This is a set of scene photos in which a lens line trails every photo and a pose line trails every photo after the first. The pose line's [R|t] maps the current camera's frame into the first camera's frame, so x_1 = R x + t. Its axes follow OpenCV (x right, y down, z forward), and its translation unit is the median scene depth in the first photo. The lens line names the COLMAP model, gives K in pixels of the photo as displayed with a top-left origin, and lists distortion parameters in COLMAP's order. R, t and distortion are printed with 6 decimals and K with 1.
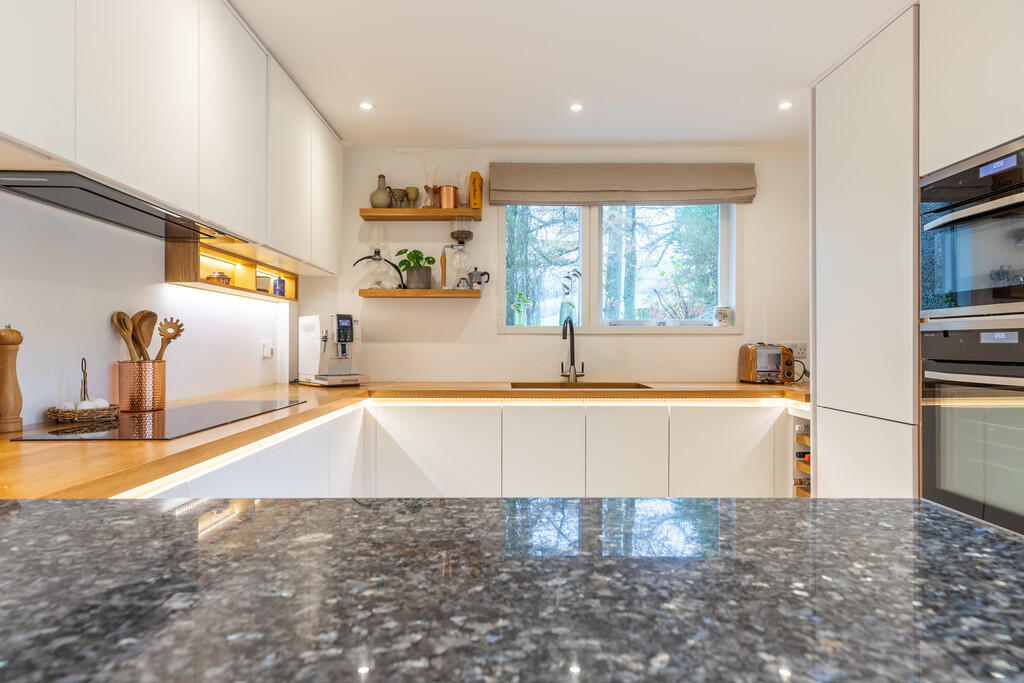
lens RADIAL K [[600.4, 0, 519.4], [0, 600.4, 344.0], [0, 0, 1]] dist [0.015310, 0.000729]
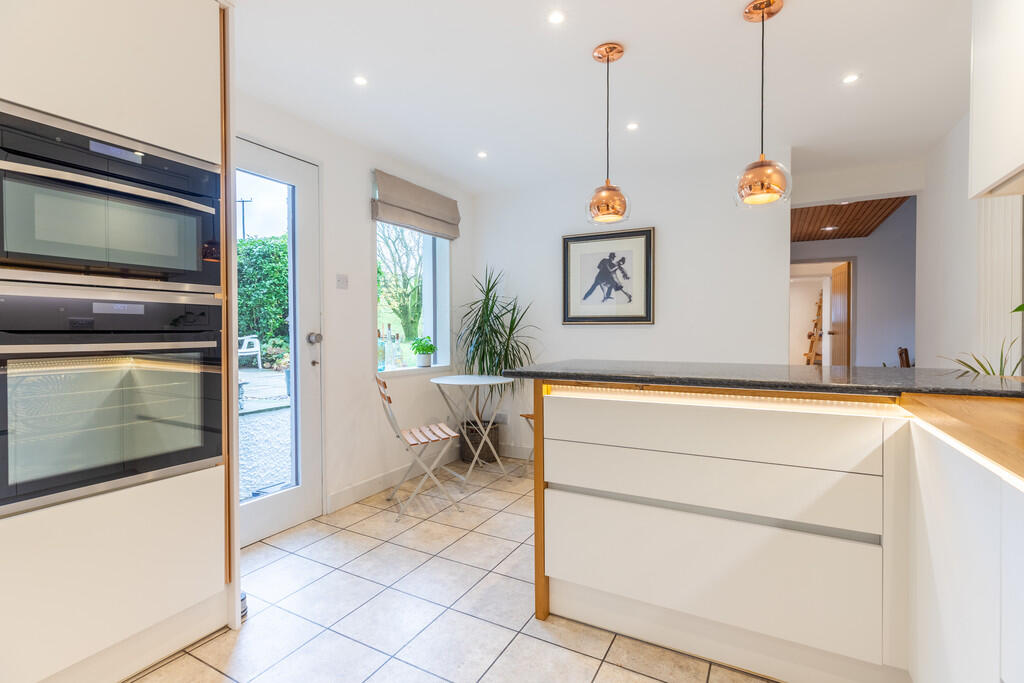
lens RADIAL K [[473.1, 0, 510.0], [0, 473.1, 338.9], [0, 0, 1]] dist [0.002628, -0.000371]
pose [[-0.867041, -0.011929, 0.498095, -0.123266], [-0.004738, 0.999866, 0.015699, 0.013476], [-0.498215, 0.011251, -0.866981, 0.672301]]
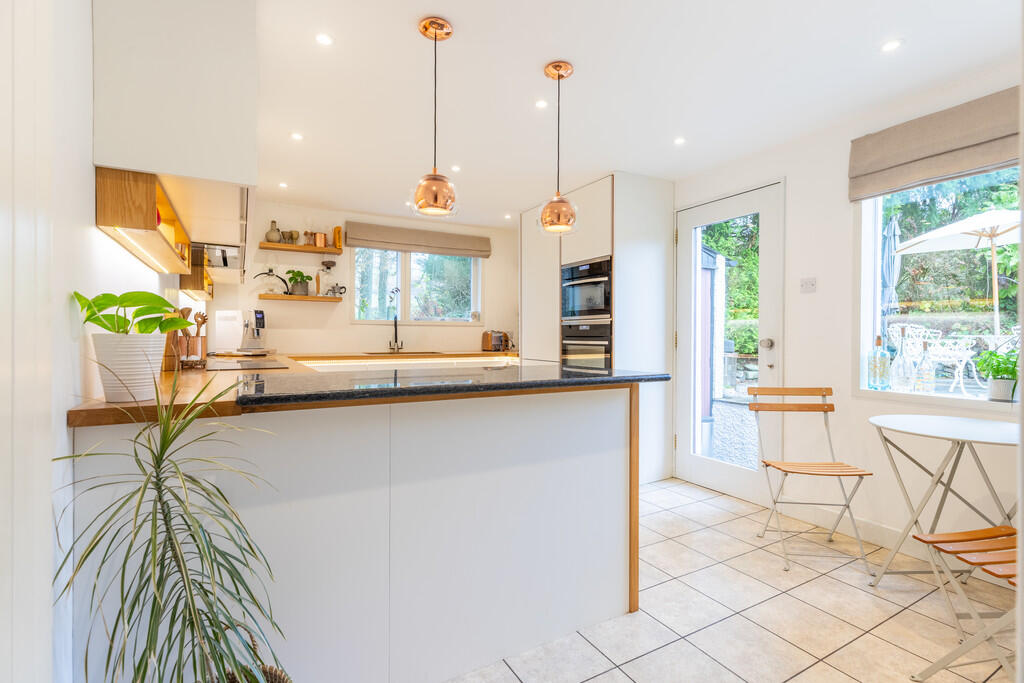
lens RADIAL K [[473.1, 0, 517.0], [0, 473.1, 341.6], [0, 0, 1]] dist [0.002628, -0.000371]
pose [[0.878060, -0.003750, 0.478536, -0.266102], [-0.003579, 0.999890, 0.014403, 0.011689], [-0.478538, -0.014359, 0.877950, -0.386320]]
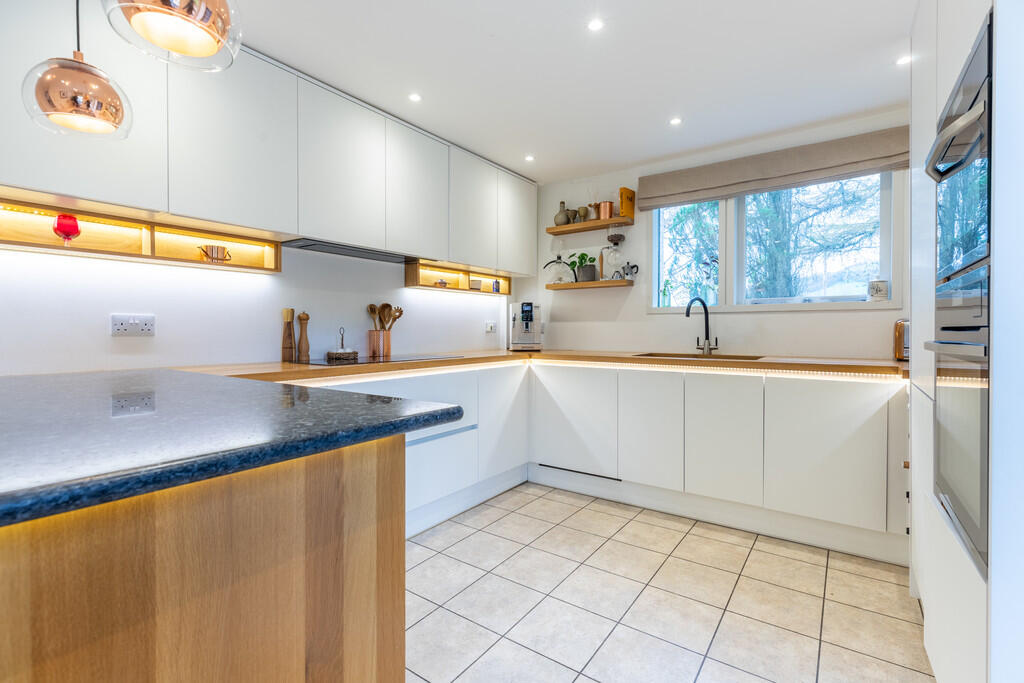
lens RADIAL K [[473.1, 0, 503.3], [0, 473.1, 337.3], [0, 0, 1]] dist [0.002628, -0.000371]
pose [[0.801656, 0.008897, -0.597720, 0.324278], [0.002056, 0.999842, 0.017641, 0.014567], [0.597783, -0.015371, 0.801511, 0.032931]]
